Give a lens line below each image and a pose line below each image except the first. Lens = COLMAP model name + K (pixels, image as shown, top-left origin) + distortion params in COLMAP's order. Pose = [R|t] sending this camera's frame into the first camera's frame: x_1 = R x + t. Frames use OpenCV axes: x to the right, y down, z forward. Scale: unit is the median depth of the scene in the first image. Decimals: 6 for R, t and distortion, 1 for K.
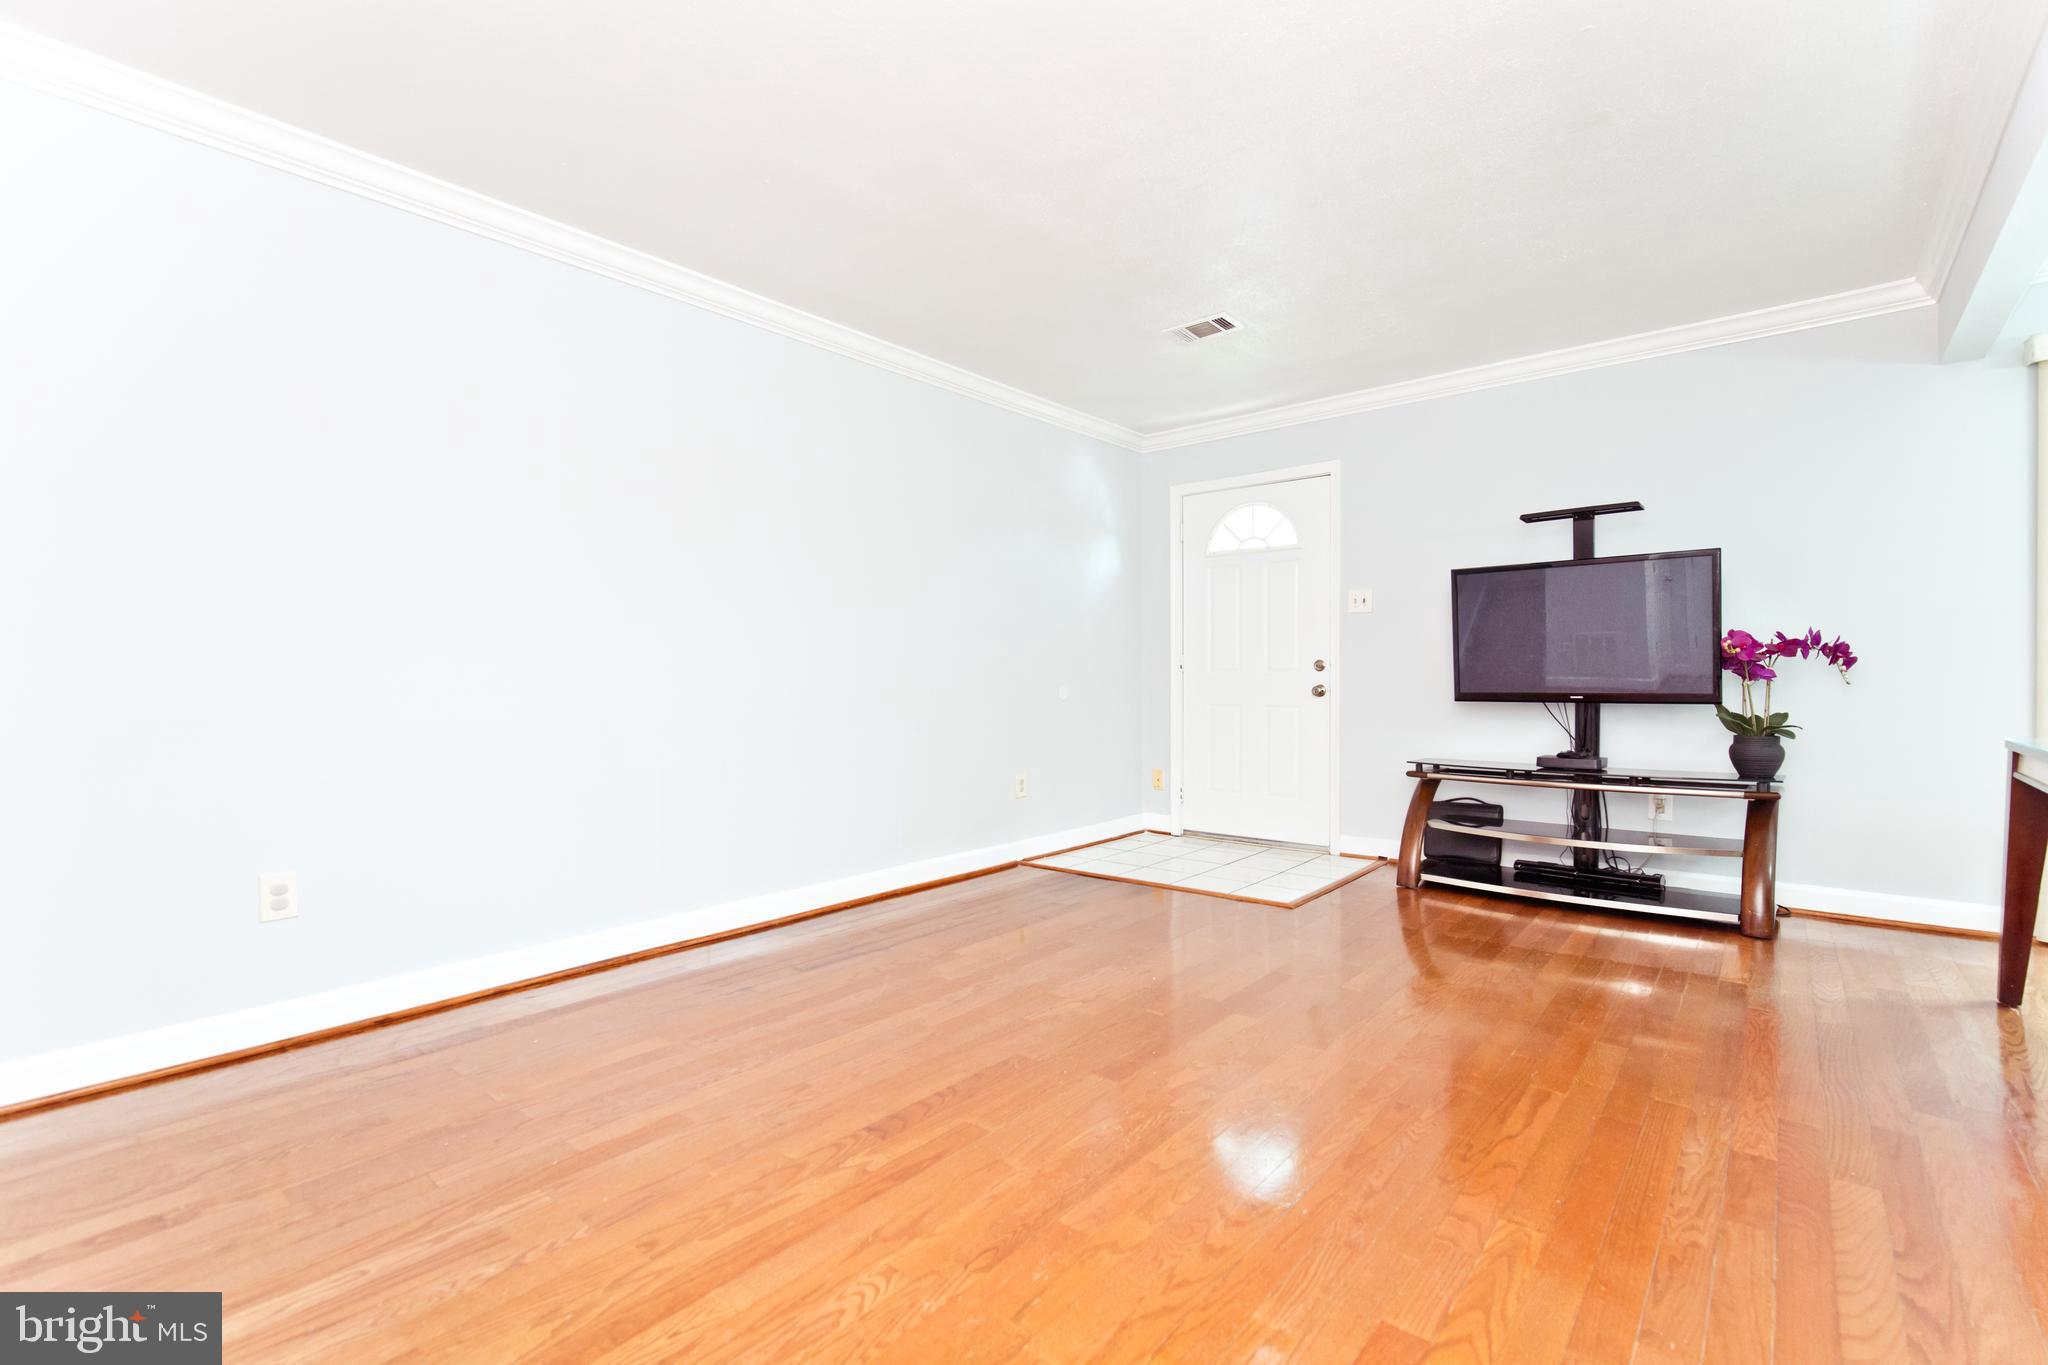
lens RADIAL K [[935.2, 0, 1024.0], [0, 935.2, 682.5], [0, 0, 1]] dist [-0.002585, 0.000005]
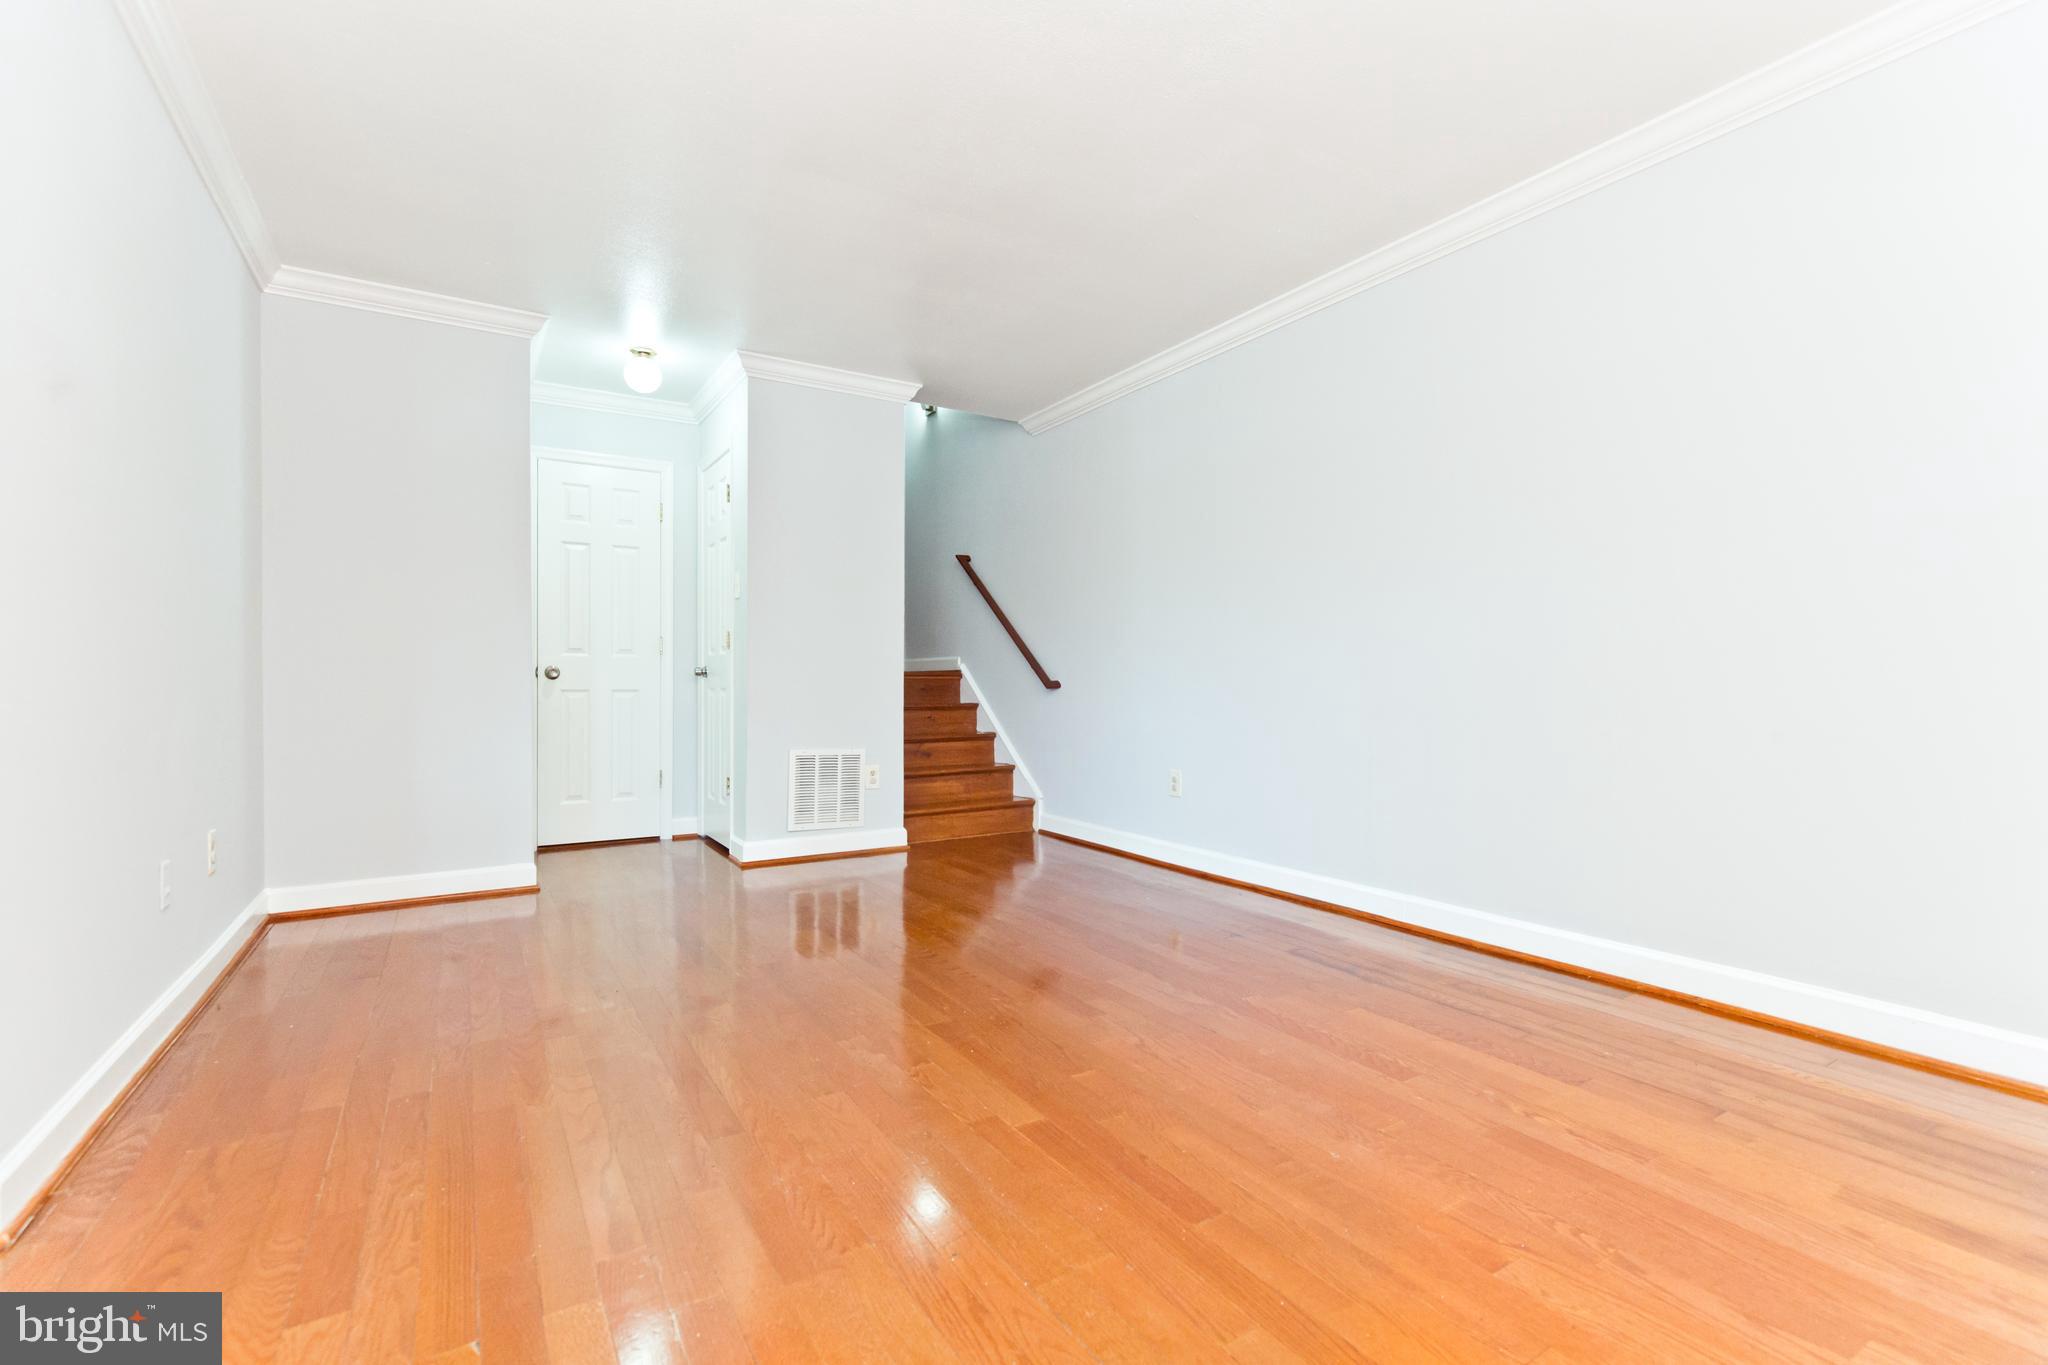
lens RADIAL K [[928.2, 0, 1048.2], [0, 928.2, 686.2], [0, 0, 1]] dist [-0.002038, -0.000550]
pose [[-0.311020, 0.014651, -0.950290, 0.781620], [-0.004828, 0.999844, 0.016995, 0.011479], [0.950391, 0.009873, -0.310901, 1.069469]]
